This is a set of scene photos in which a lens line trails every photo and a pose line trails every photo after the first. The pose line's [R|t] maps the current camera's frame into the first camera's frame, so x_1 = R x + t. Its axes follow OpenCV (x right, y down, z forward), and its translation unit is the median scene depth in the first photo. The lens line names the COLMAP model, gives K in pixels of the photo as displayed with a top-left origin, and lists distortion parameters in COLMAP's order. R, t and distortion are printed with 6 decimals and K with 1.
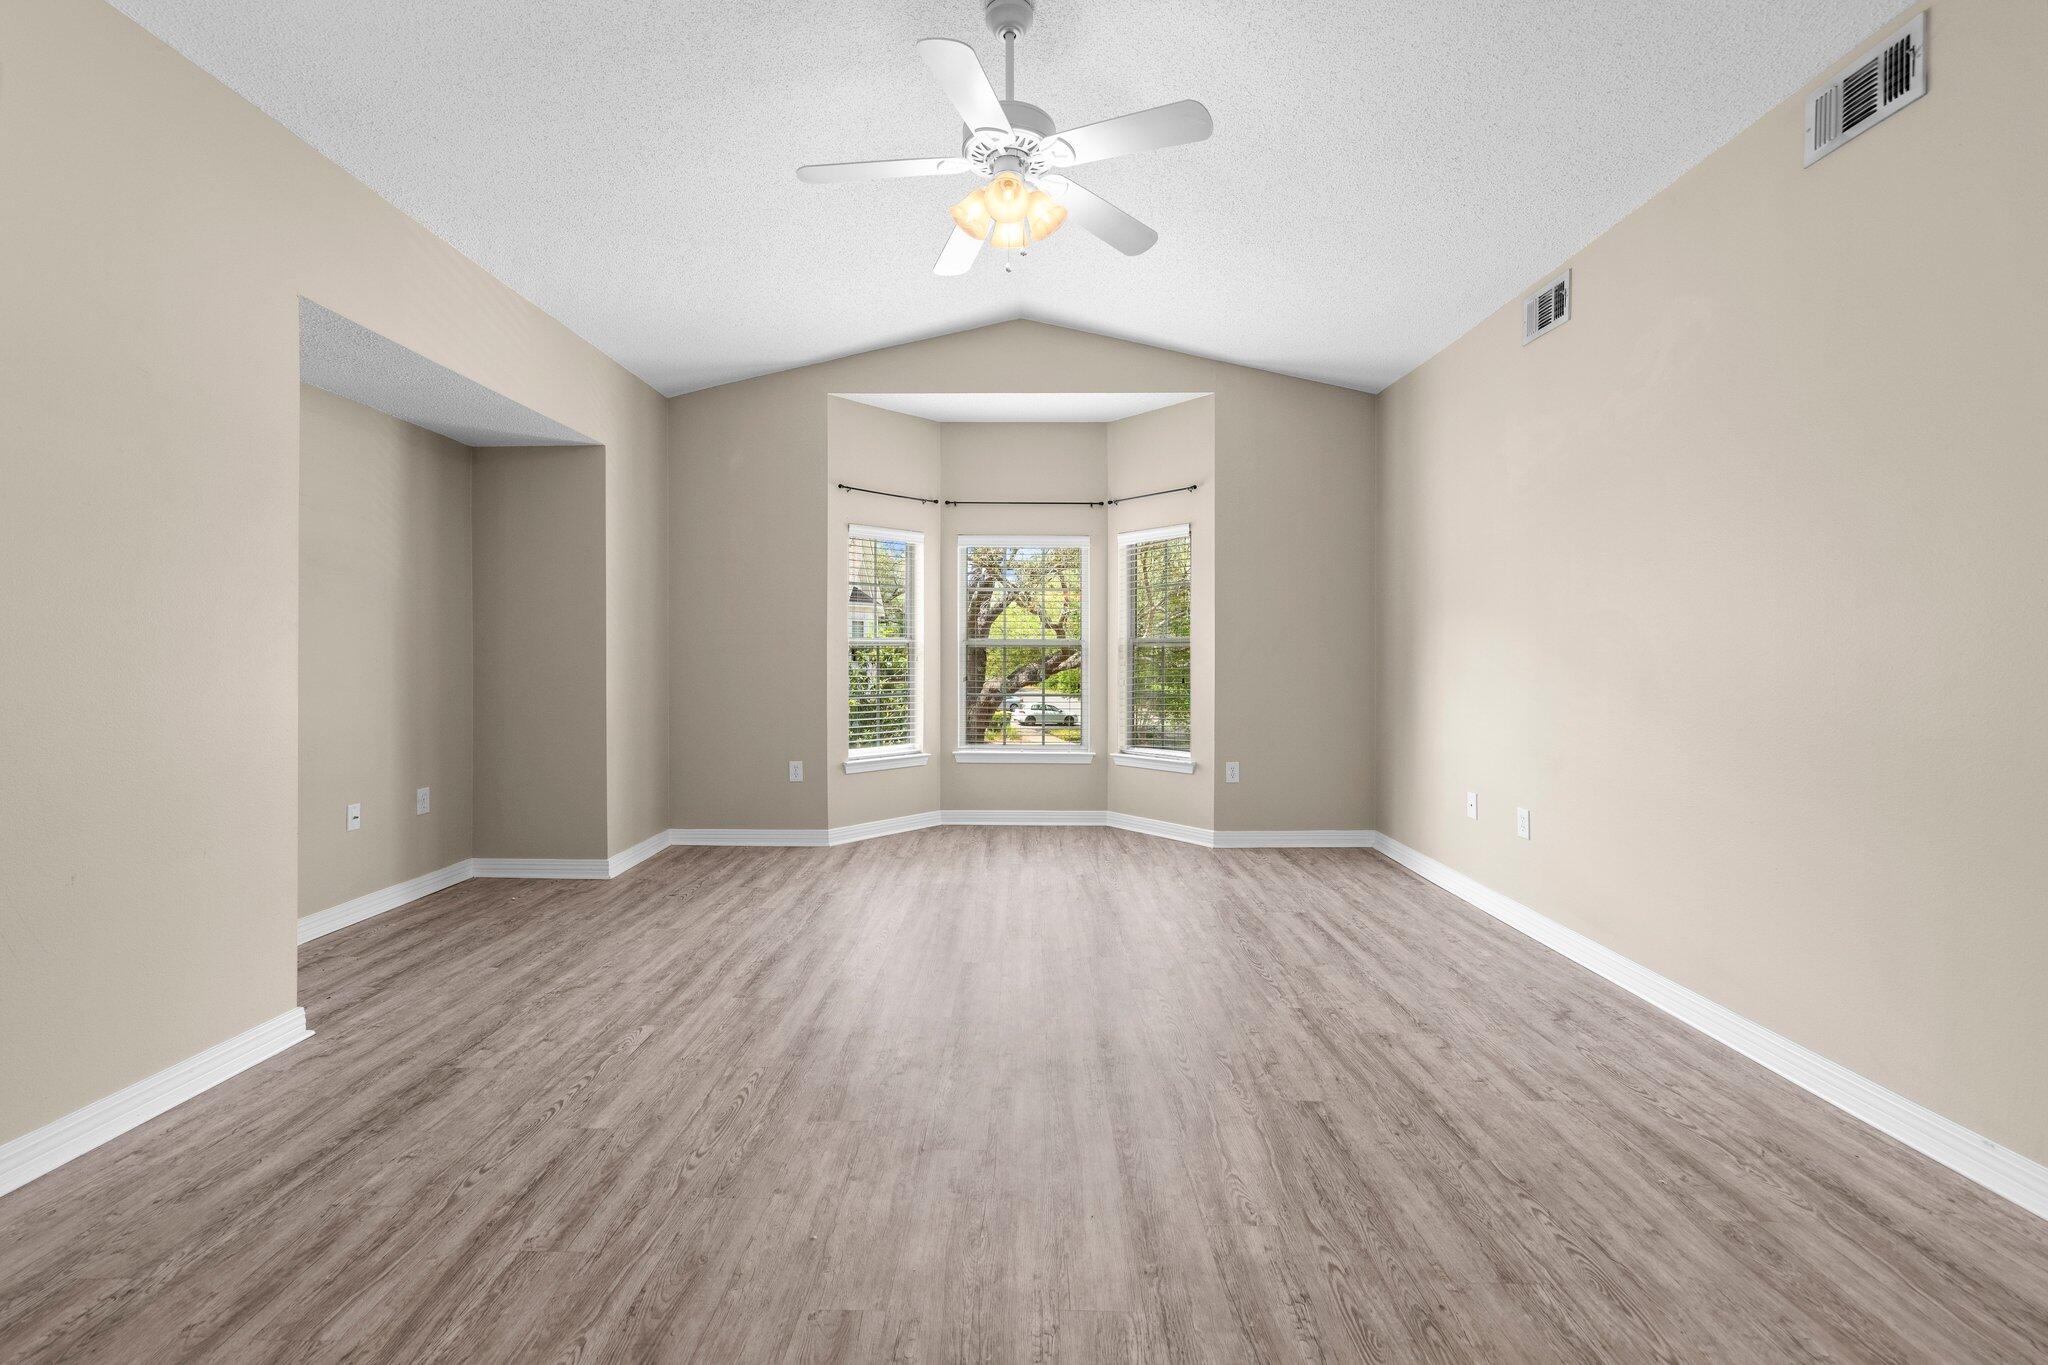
lens RADIAL K [[832.5, 0, 1015.0], [0, 832.5, 659.7], [0, 0, 1]] dist [0.002239, 0.000459]
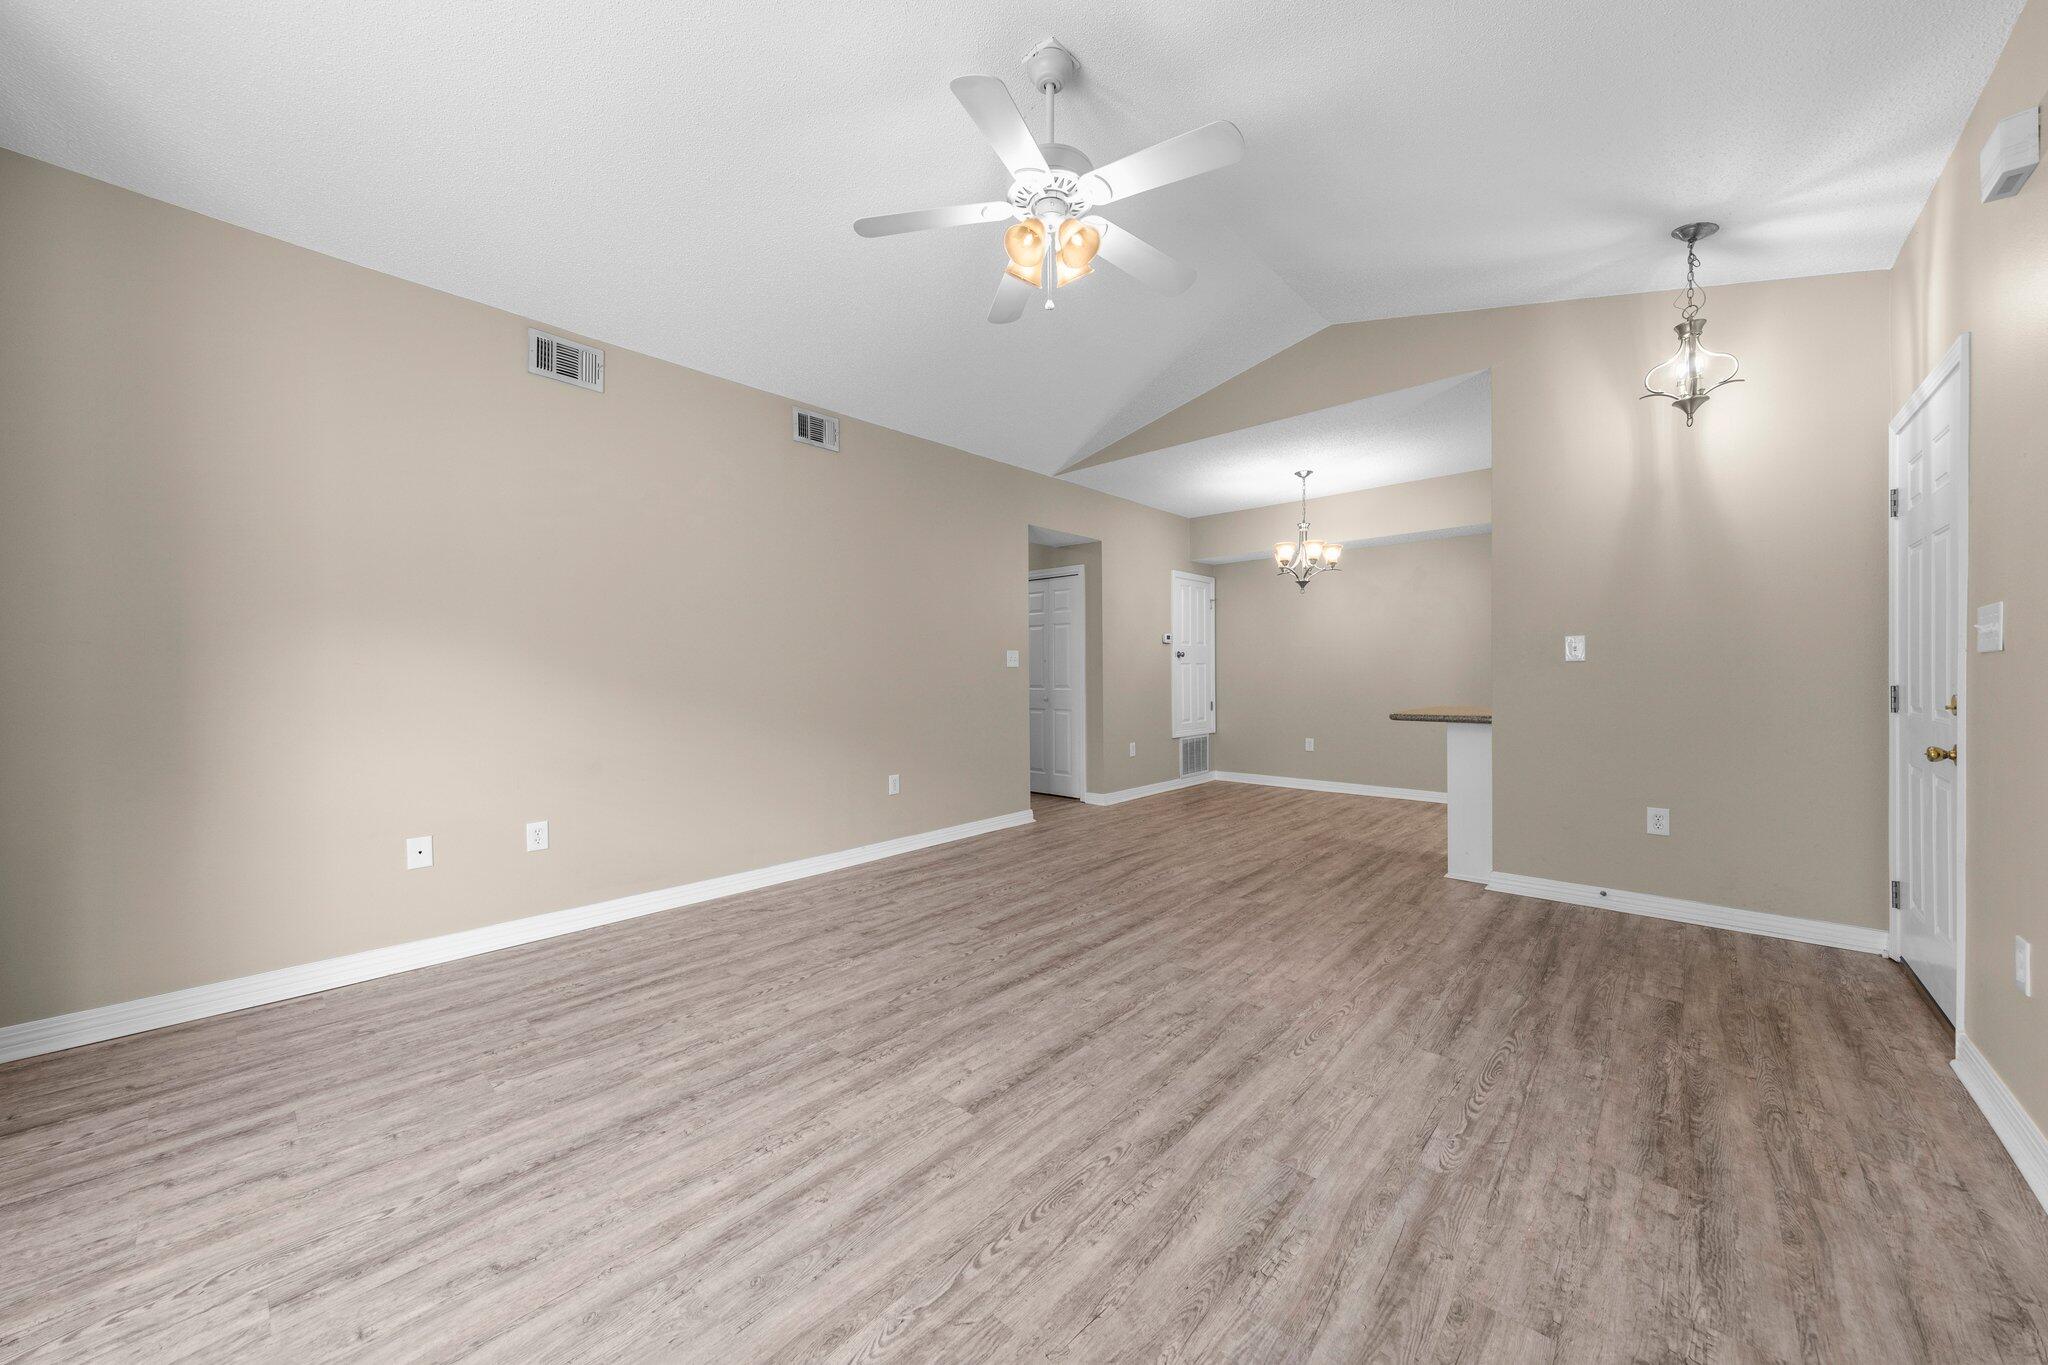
lens RADIAL K [[747.3, 0, 1071.6], [0, 747.3, 675.9], [0, 0, 1]] dist [0.006312, -0.000298]
pose [[-0.792178, 0.003346, 0.610281, -0.639118], [0.007362, 0.999965, 0.004074, 0.008557], [-0.610246, 0.007720, -0.792175, 1.843569]]
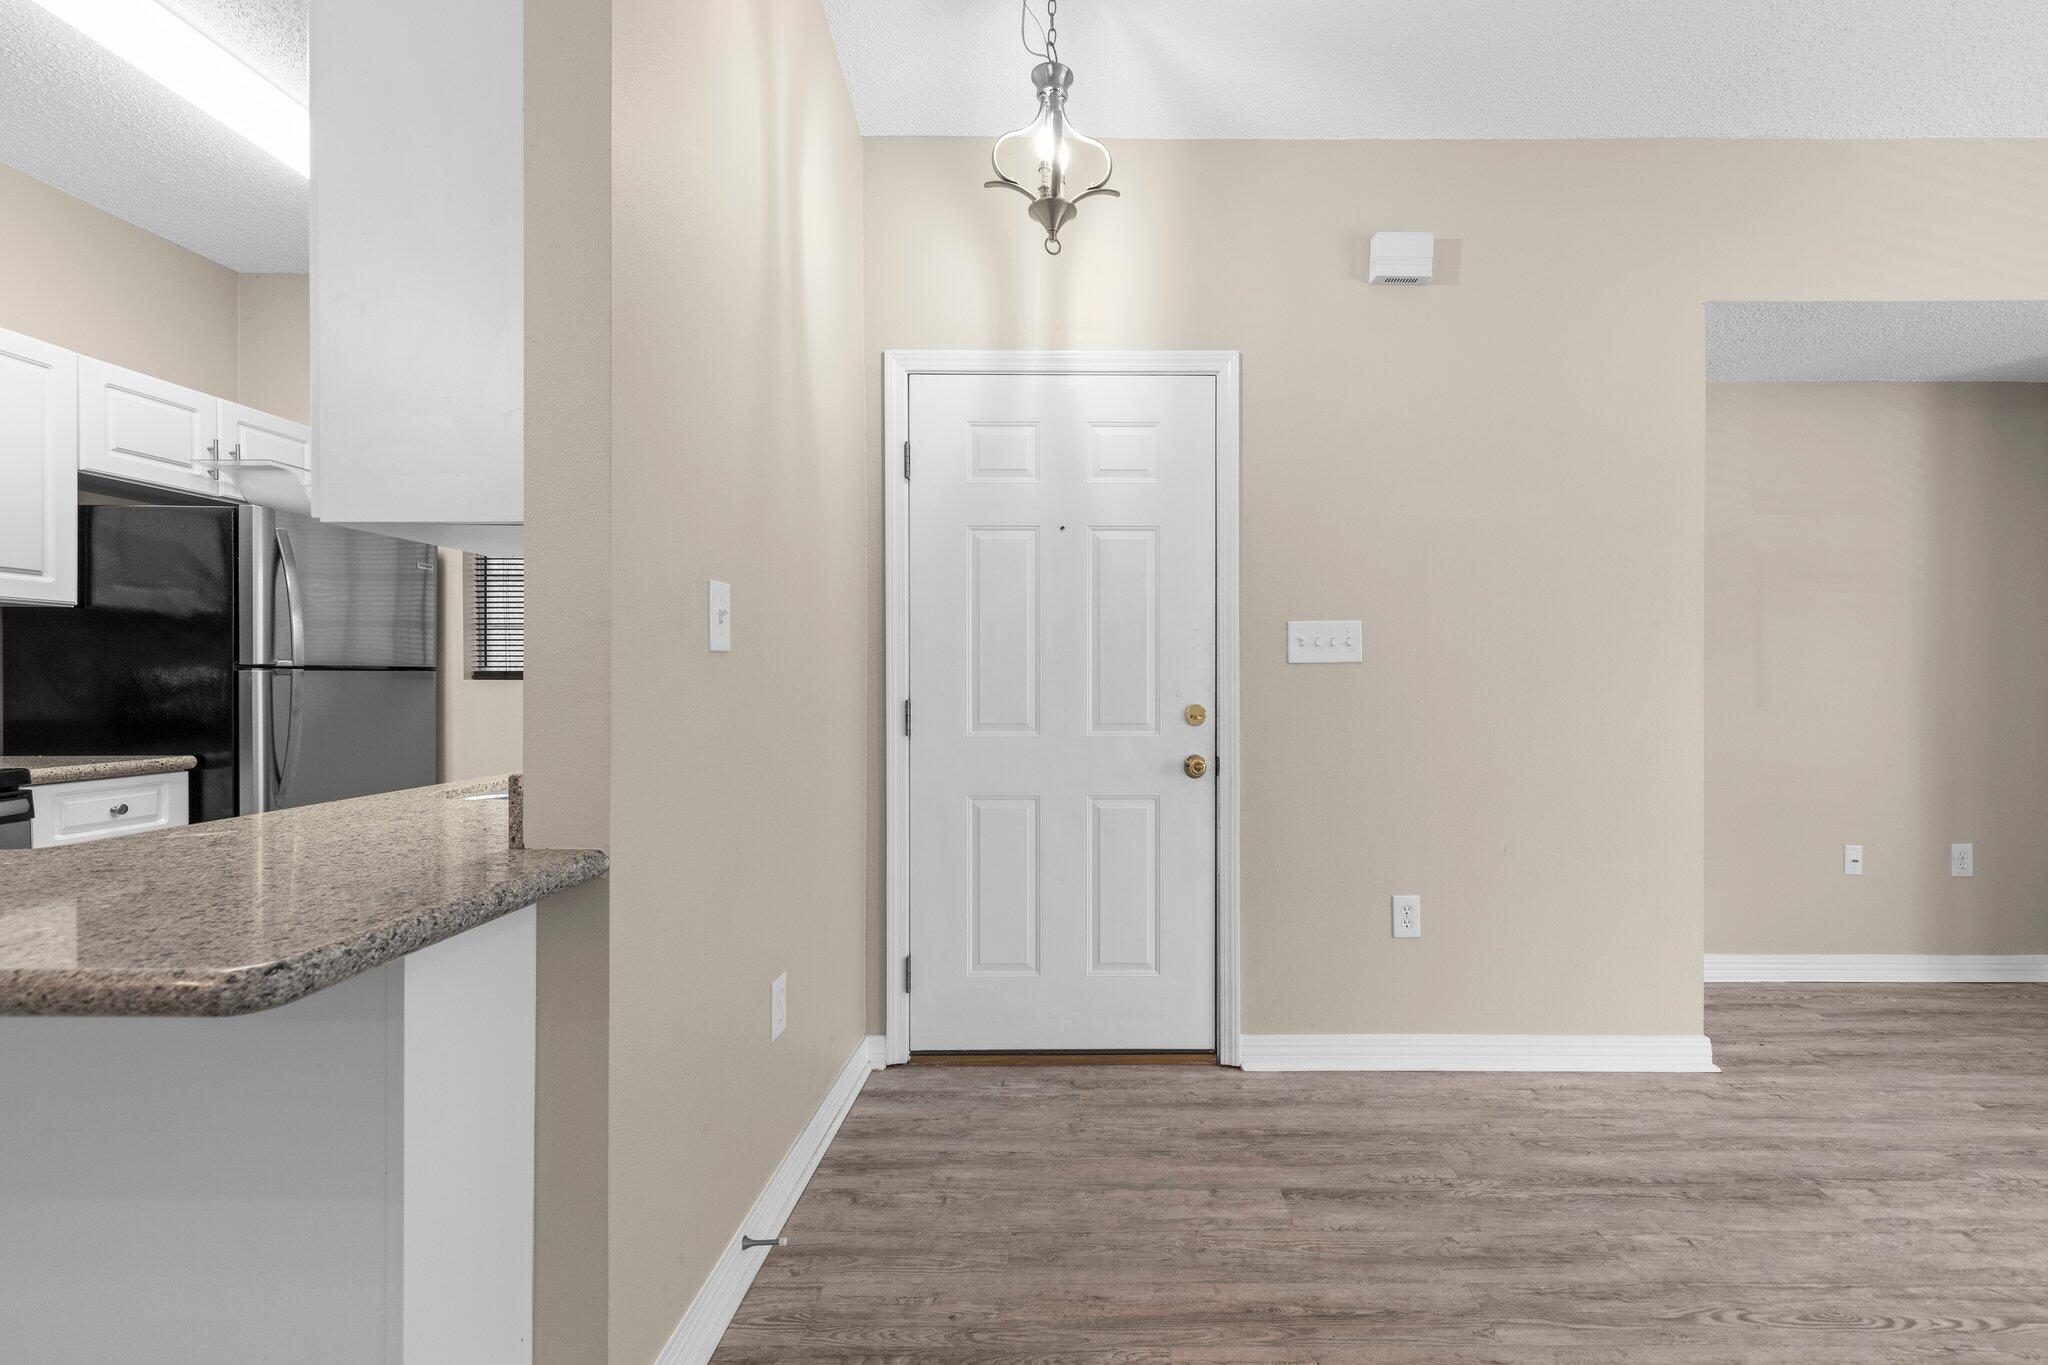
lens RADIAL K [[862.5, 0, 1094.8], [0, 862.5, 681.1], [0, 0, 1]] dist [0.003018, 0.000248]
pose [[0.024334, 0.002091, -0.999702, 0.134848], [-0.002550, 0.999995, 0.002030, 0.003359], [0.999701, 0.002500, 0.024339, 0.279869]]
